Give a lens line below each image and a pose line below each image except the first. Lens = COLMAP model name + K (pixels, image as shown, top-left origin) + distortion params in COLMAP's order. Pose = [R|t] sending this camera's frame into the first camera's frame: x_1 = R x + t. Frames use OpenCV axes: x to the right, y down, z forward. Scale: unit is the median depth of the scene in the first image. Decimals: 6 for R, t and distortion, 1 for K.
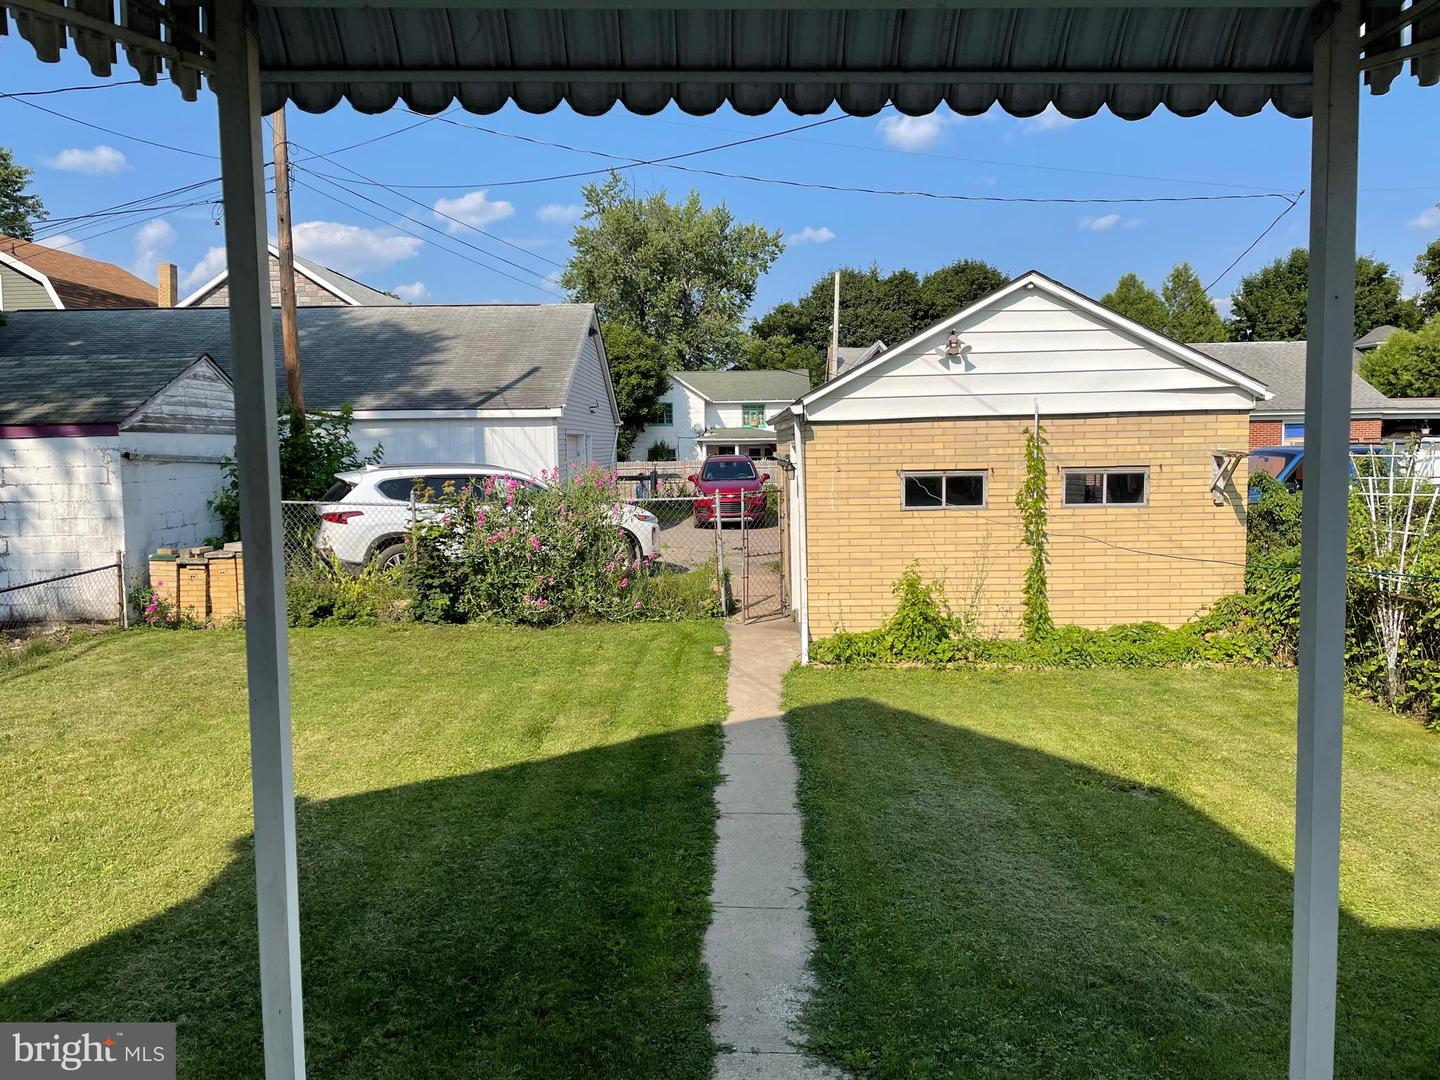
lens RADIAL K [[1079.0, 0, 726.1], [0, 1079.0, 525.4], [0, 0, 1]] dist [0.113464, -0.143454]
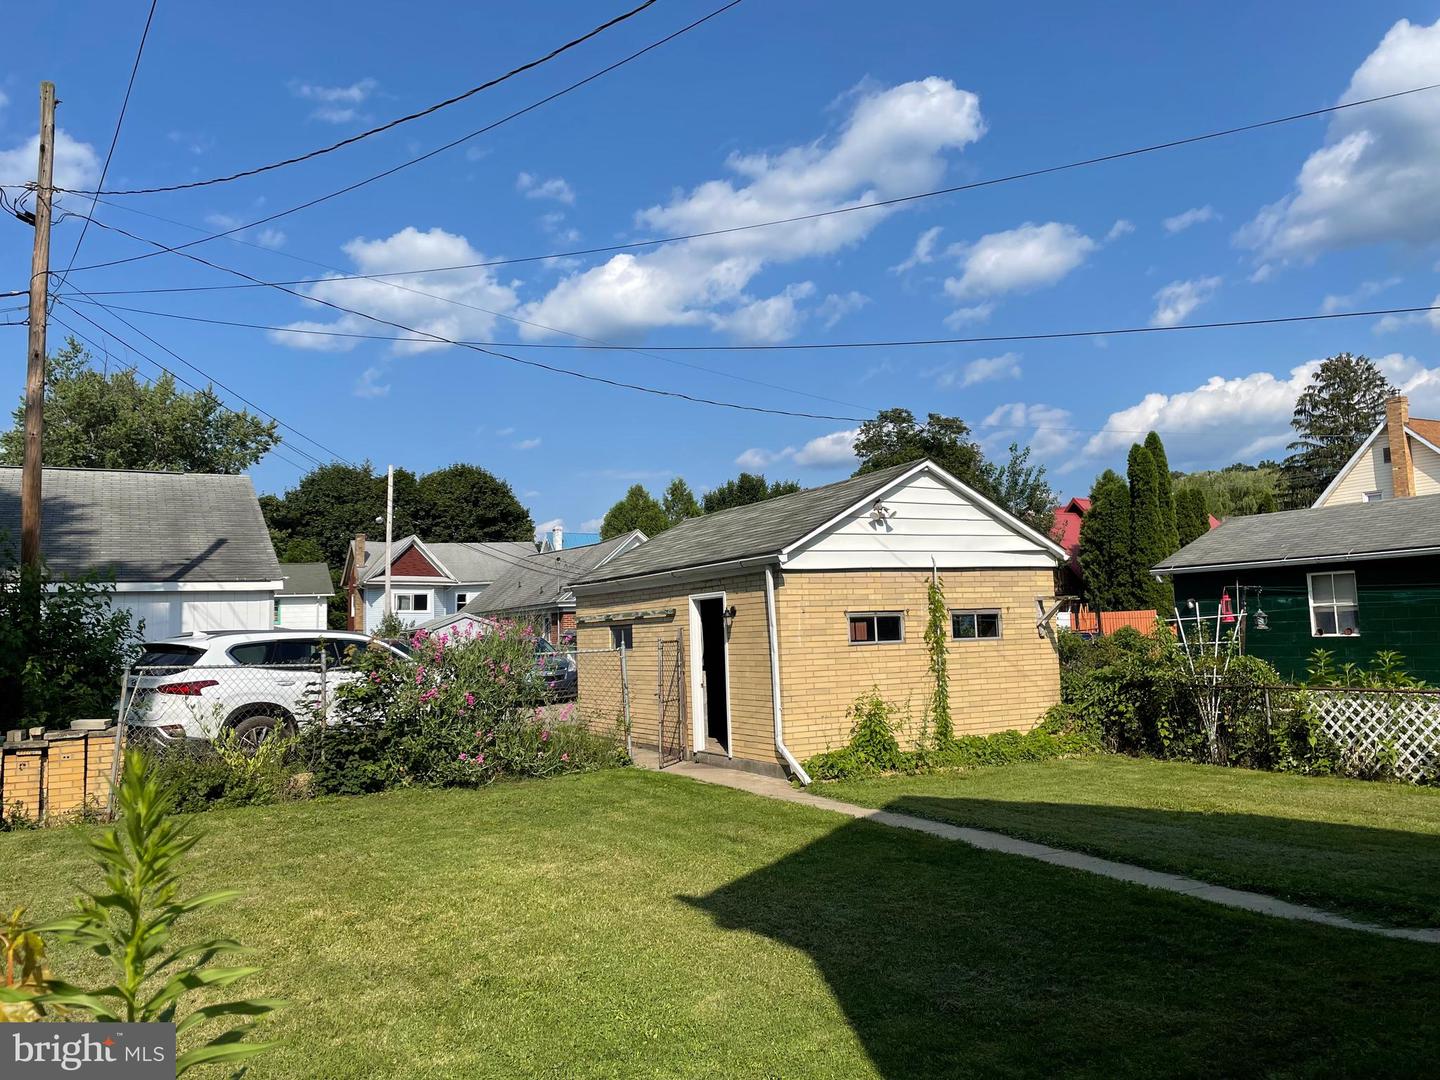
lens RADIAL K [[1079.0, 0, 726.1], [0, 1079.0, 525.4], [0, 0, 1]] dist [0.113464, -0.143454]
pose [[0.873181, 0.033847, 0.486219, -0.537900], [0.057633, 0.983417, -0.171958, 0.053010], [-0.483976, 0.178173, 0.856751, 0.023030]]
